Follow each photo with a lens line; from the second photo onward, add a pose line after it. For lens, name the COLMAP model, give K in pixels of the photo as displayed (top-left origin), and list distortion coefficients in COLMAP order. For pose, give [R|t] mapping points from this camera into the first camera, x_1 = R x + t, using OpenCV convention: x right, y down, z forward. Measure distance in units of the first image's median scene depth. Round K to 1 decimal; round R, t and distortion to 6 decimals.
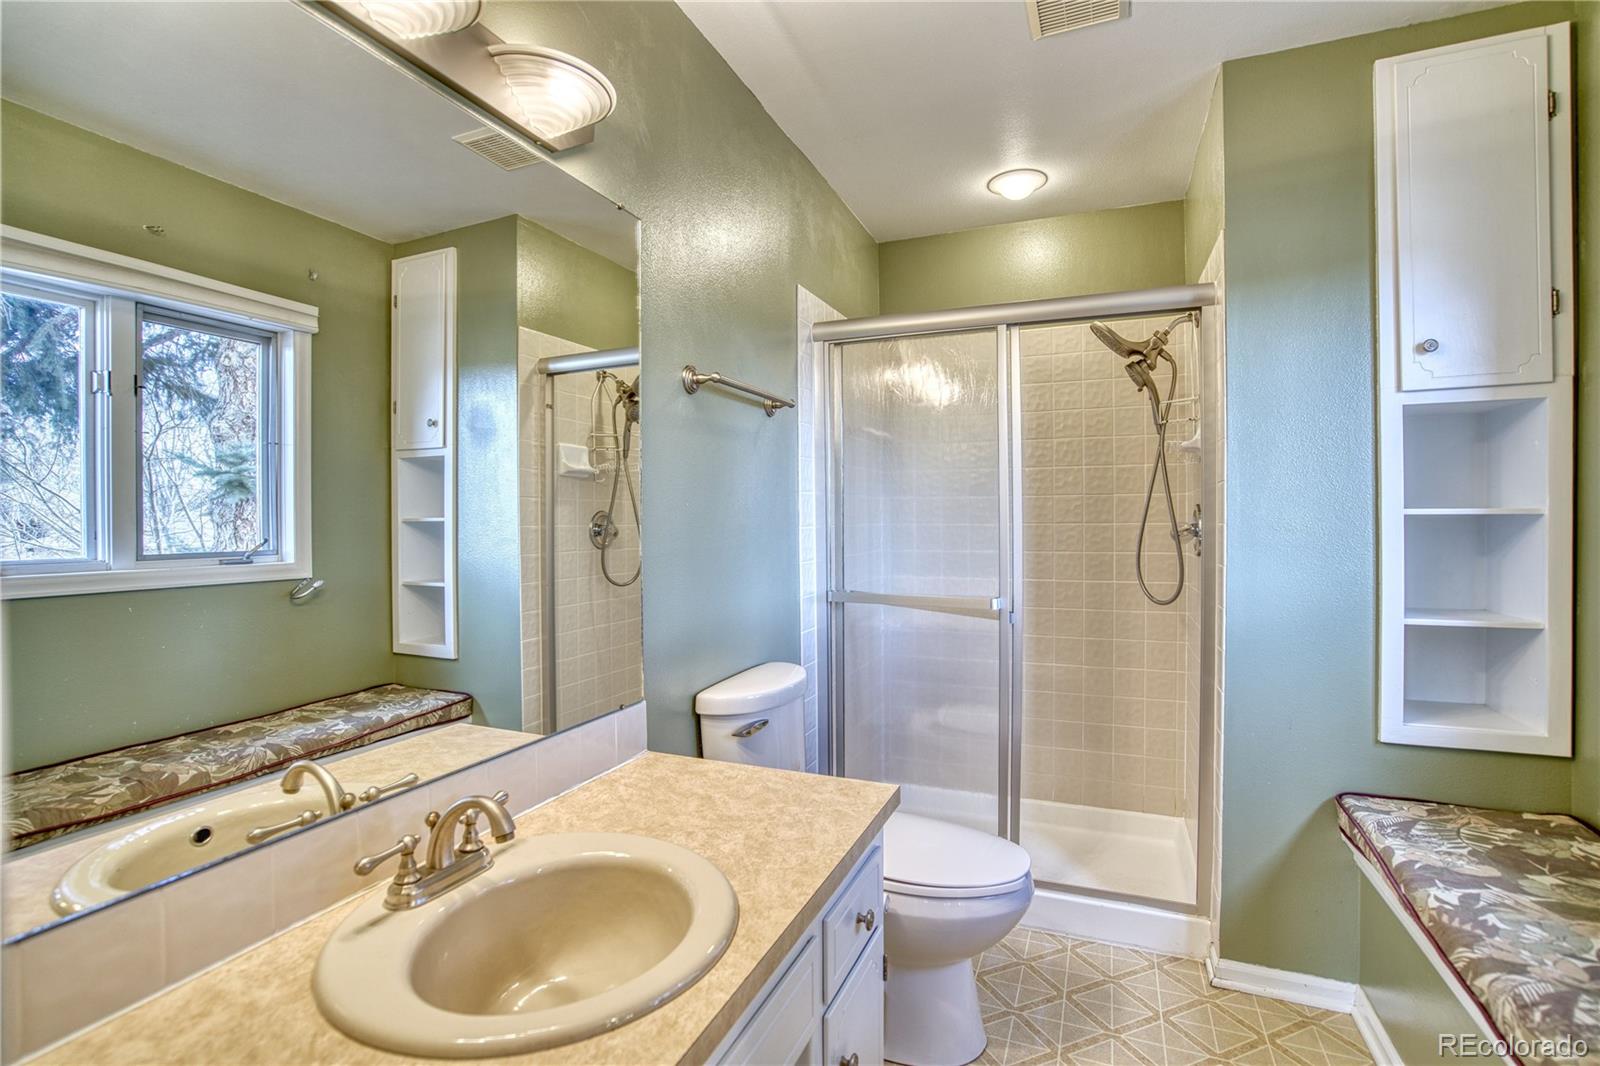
lens RADIAL K [[748.0, 0, 798.2], [0, 748.0, 528.4], [0, 0, 1]] dist [-0.033628, 0.011942]
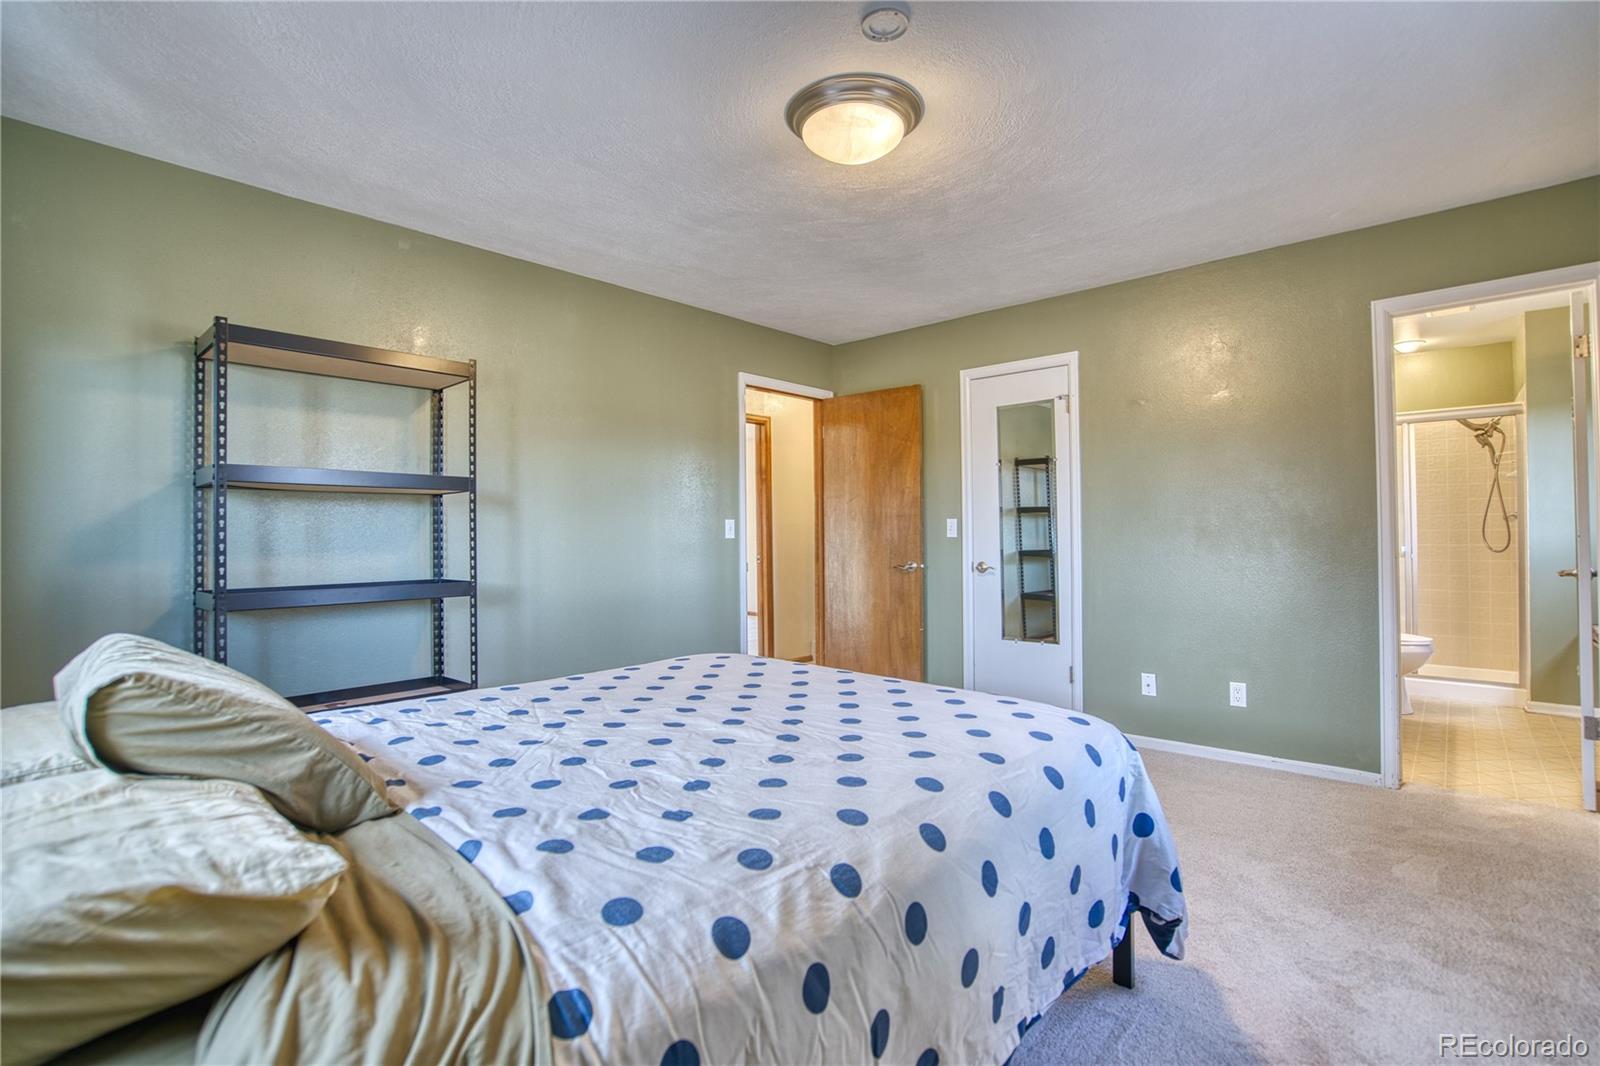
lens RADIAL K [[748.0, 0, 800.5], [0, 748.0, 524.7], [0, 0, 1]] dist [-0.033628, 0.011942]
pose [[0.943240, -0.005719, -0.332063, -0.662862], [-0.002293, 0.999716, -0.023732, 0.080568], [0.332104, 0.023146, 0.942959, -1.566665]]
